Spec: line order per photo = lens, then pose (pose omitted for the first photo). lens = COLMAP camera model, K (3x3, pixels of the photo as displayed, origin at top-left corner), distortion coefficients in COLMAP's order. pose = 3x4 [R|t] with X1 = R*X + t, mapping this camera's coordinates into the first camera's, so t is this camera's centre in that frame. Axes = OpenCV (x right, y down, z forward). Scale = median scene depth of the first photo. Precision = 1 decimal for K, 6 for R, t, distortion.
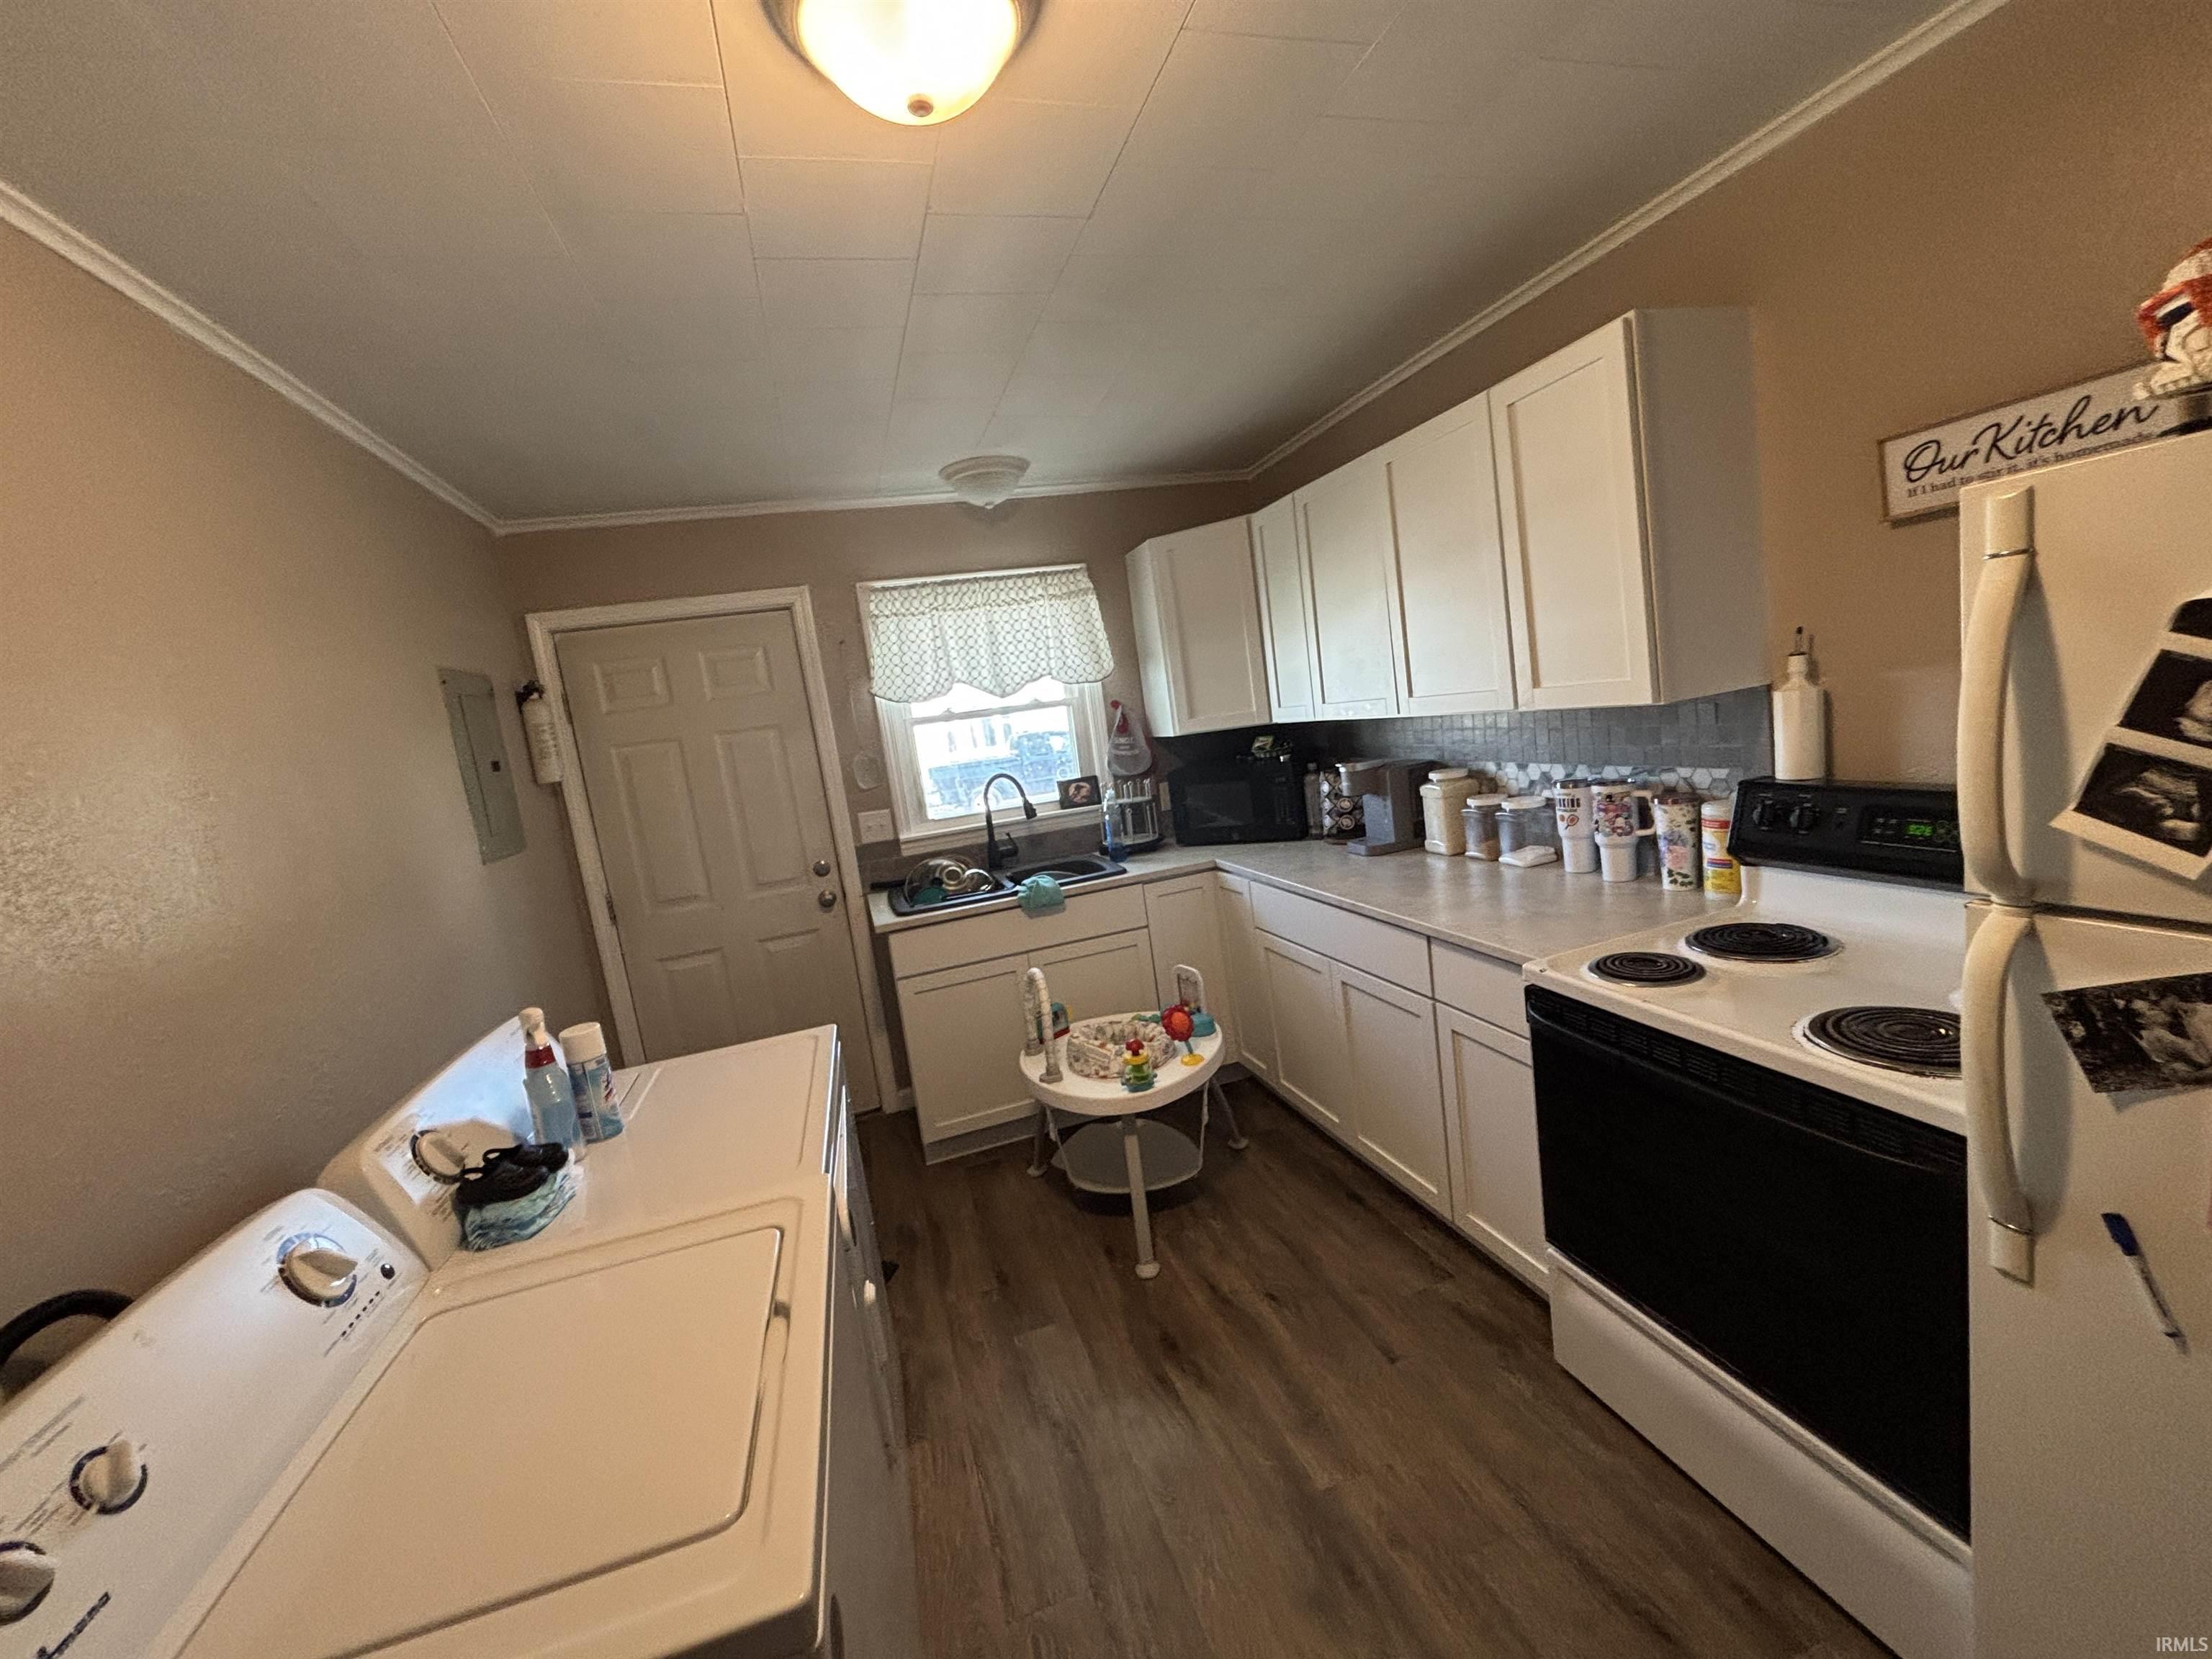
lens RADIAL K [[900.0, 0, 1102.1], [0, 900.0, 823.8], [0, 0, 1]] dist [0.012320, -0.005513]
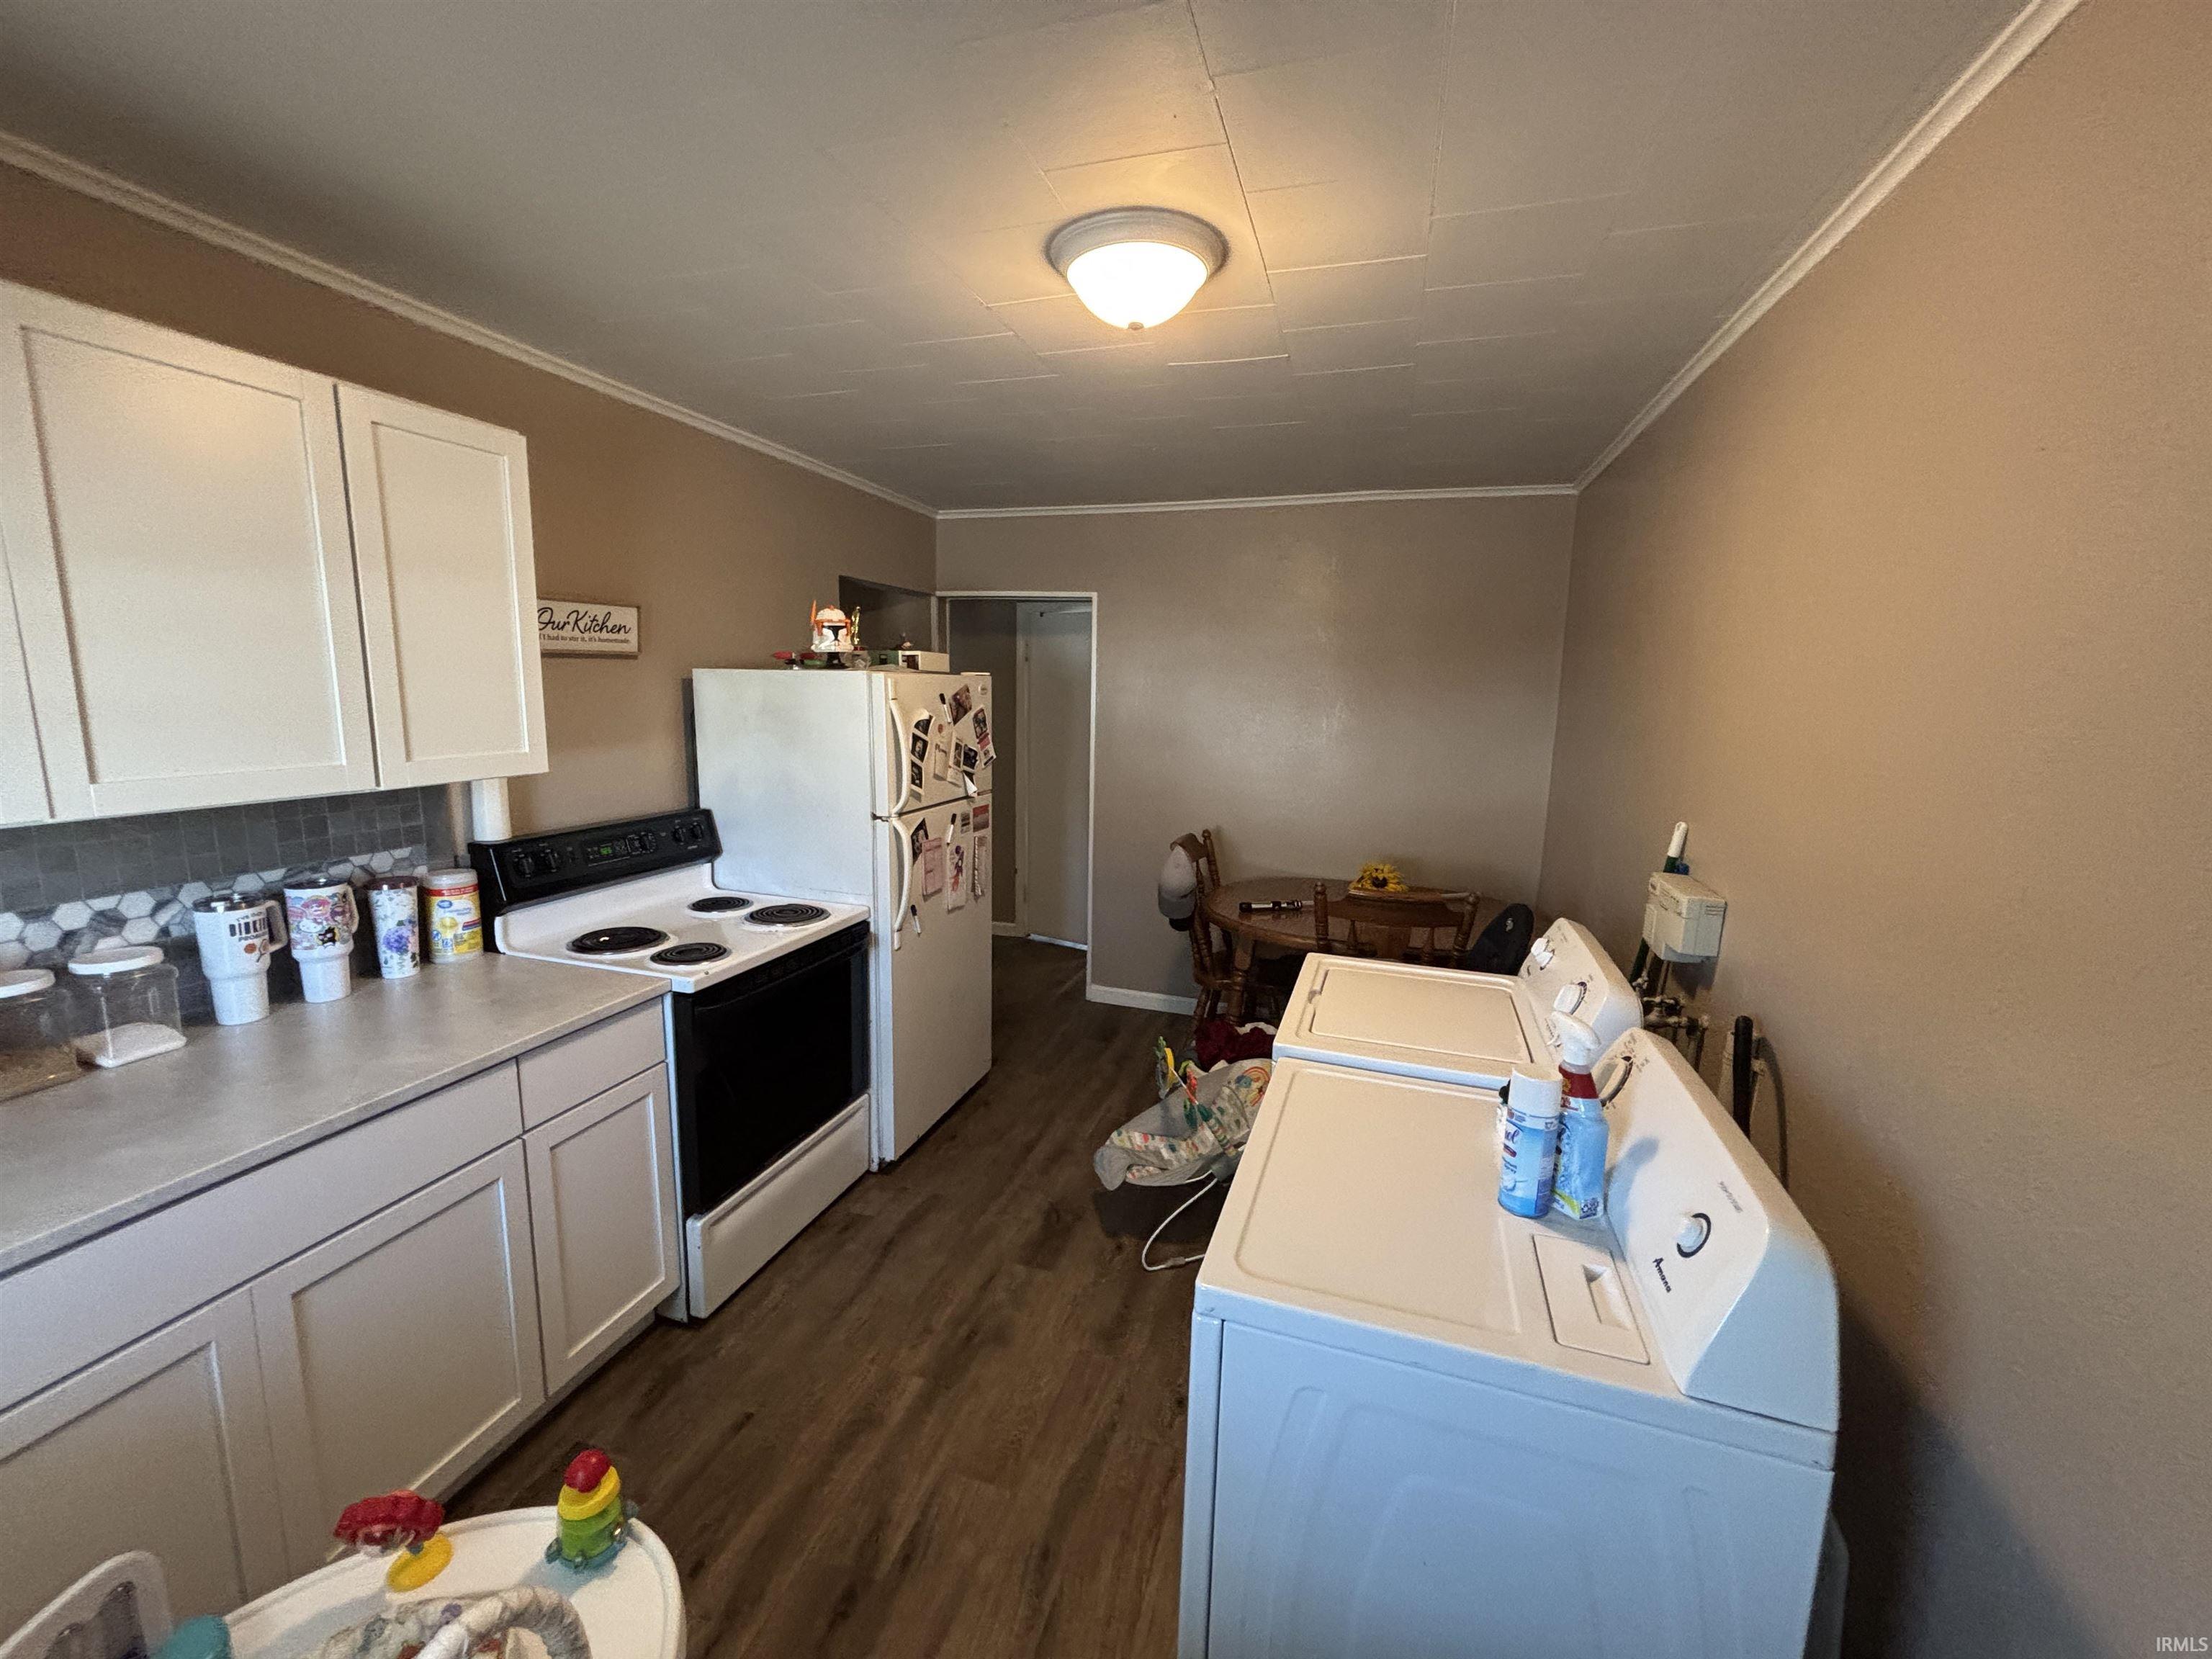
lens RADIAL K [[900.0, 0, 1102.1], [0, 900.0, 823.8], [0, 0, 1]] dist [0.012320, -0.005513]
pose [[-0.823313, 0.032608, 0.566650, -0.461009], [0.165464, 0.968773, 0.184663, -0.120655], [-0.542934, 0.245795, -0.802999, 1.143418]]
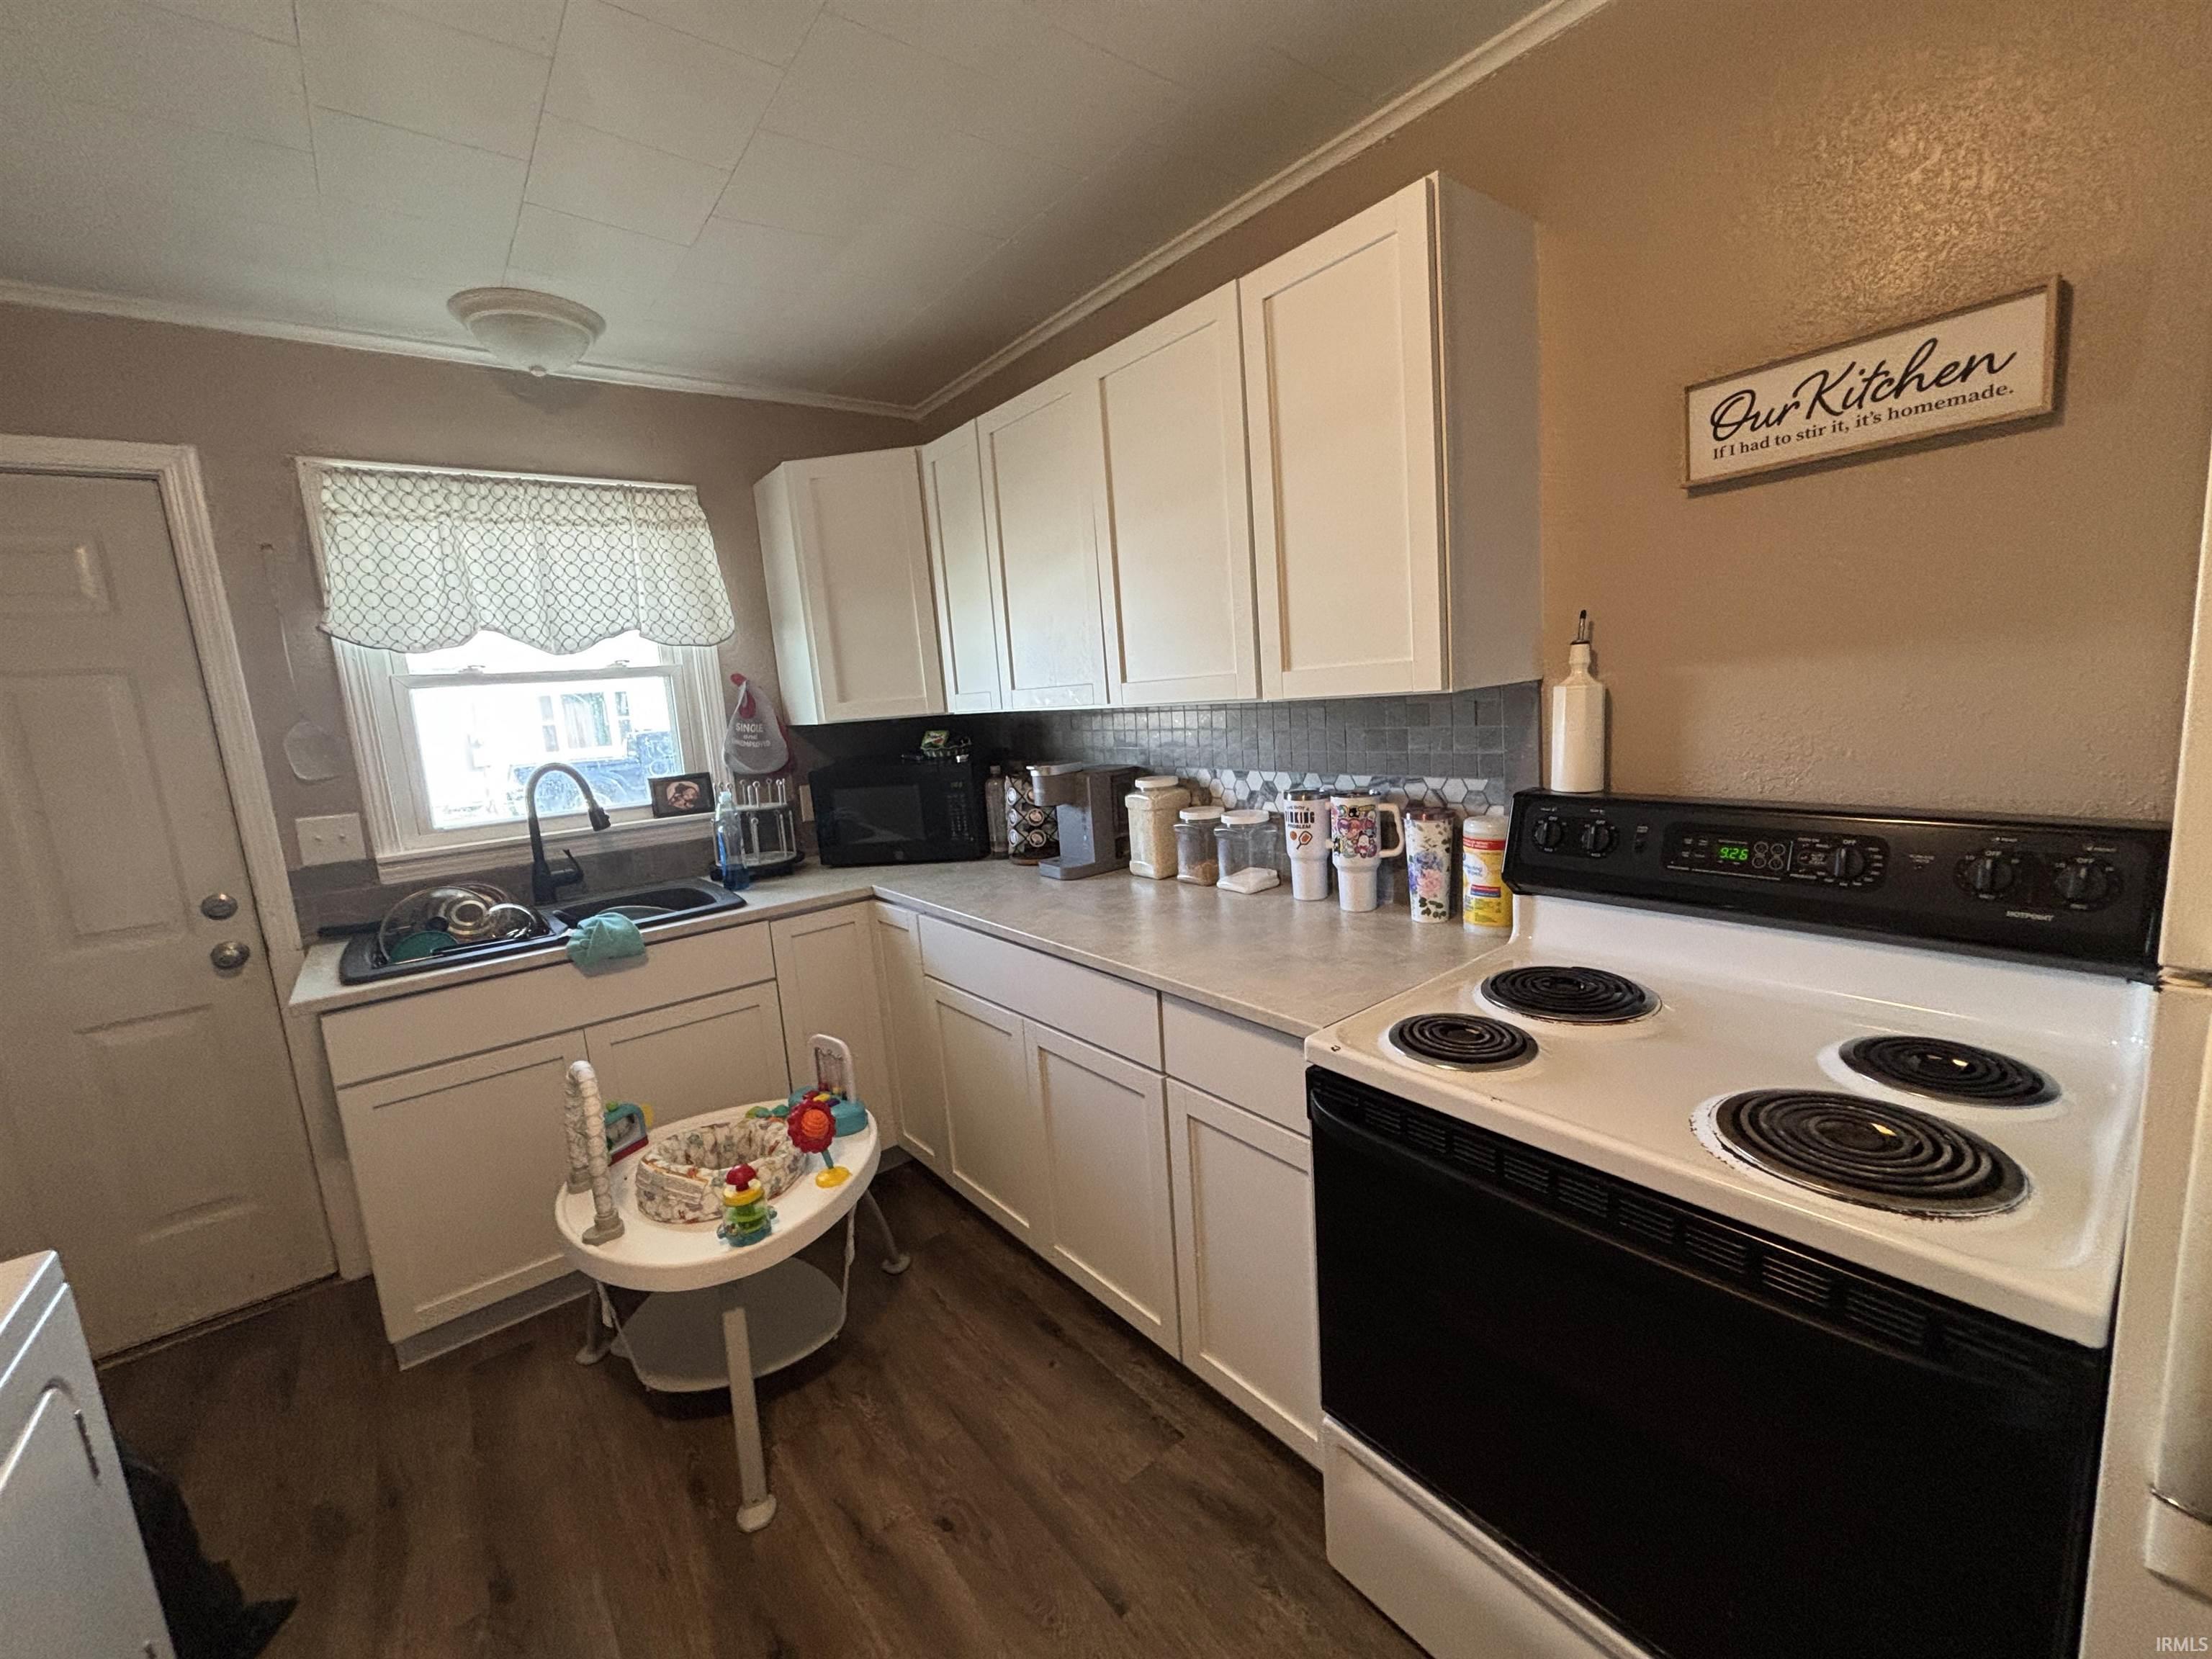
lens RADIAL K [[900.0, 0, 1102.1], [0, 900.0, 823.8], [0, 0, 1]] dist [0.012320, -0.005513]
pose [[0.931032, 0.013746, 0.364679, 0.036549], [-0.007393, 0.999796, -0.018813, -0.000153], [-0.364863, 0.014819, 0.930943, 0.276841]]
